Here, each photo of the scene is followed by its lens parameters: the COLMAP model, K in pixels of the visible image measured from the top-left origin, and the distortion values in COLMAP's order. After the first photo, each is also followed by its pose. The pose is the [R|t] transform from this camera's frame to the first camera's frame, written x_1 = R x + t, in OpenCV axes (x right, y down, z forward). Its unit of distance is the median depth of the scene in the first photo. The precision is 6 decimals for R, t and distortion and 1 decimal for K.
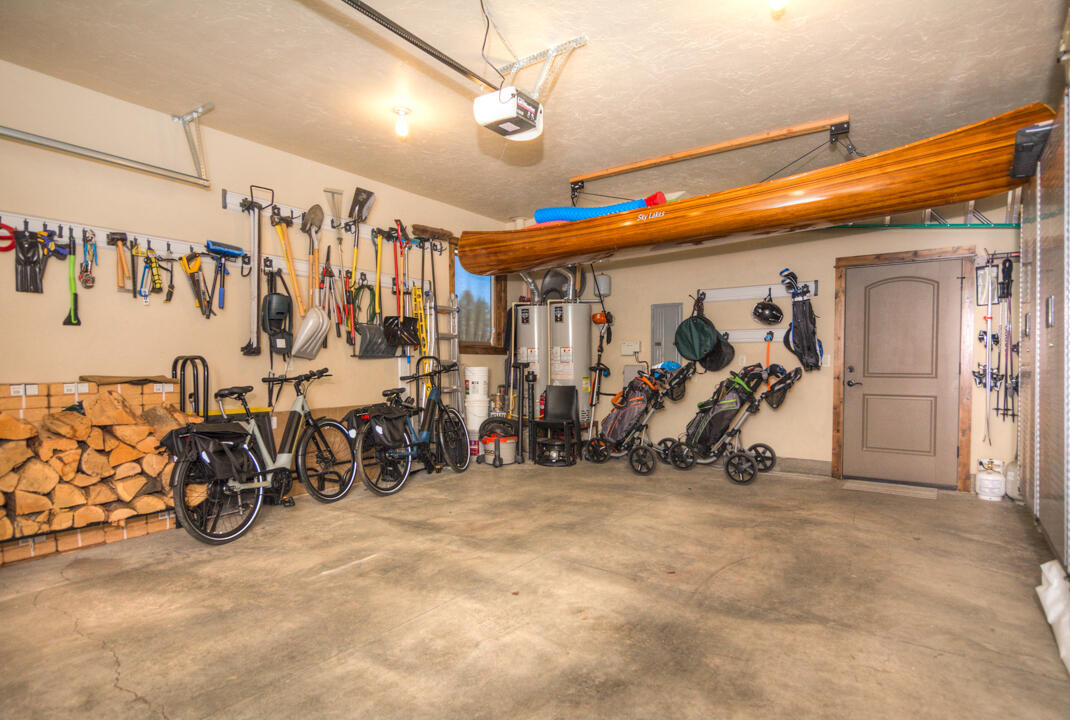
lens RADIAL K [[564.4, 0, 548.0], [0, 564.4, 373.8], [0, 0, 1]] dist [-0.002093, 0.001535]
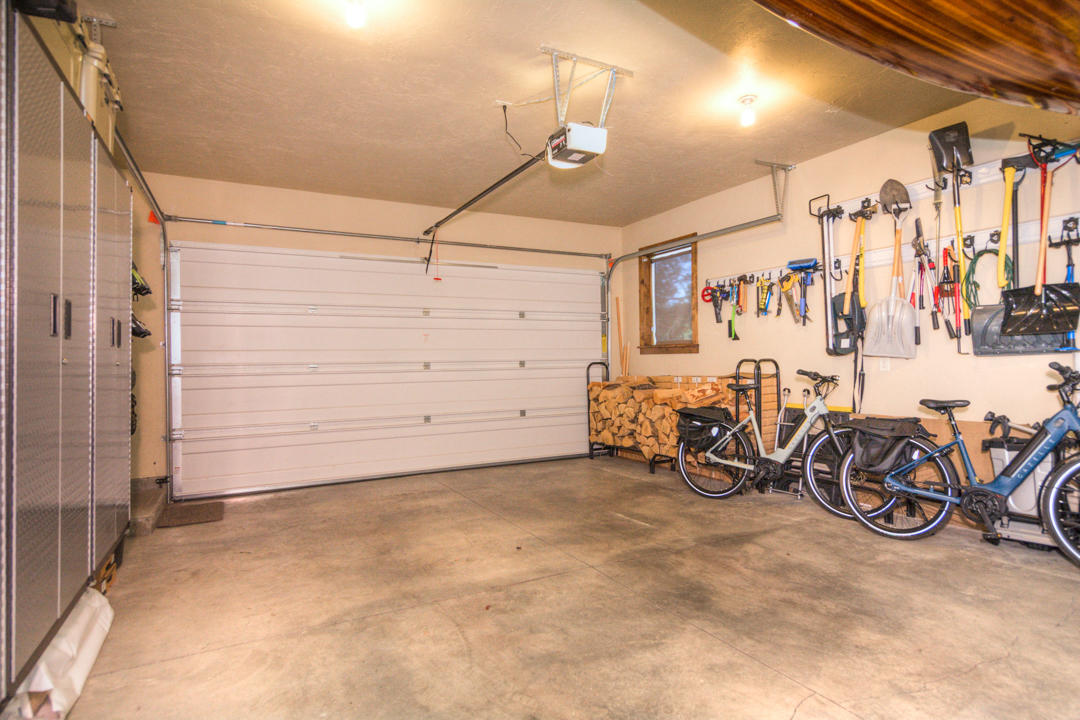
lens RADIAL K [[569.7, 0, 542.4], [0, 569.7, 358.1], [0, 0, 1]] dist [-0.002093, 0.001535]
pose [[-0.447846, -0.000548, -0.894110, 0.945549], [0.000224, 1.000000, -0.000726, -0.040873], [0.894111, -0.000526, -0.447846, 1.417513]]
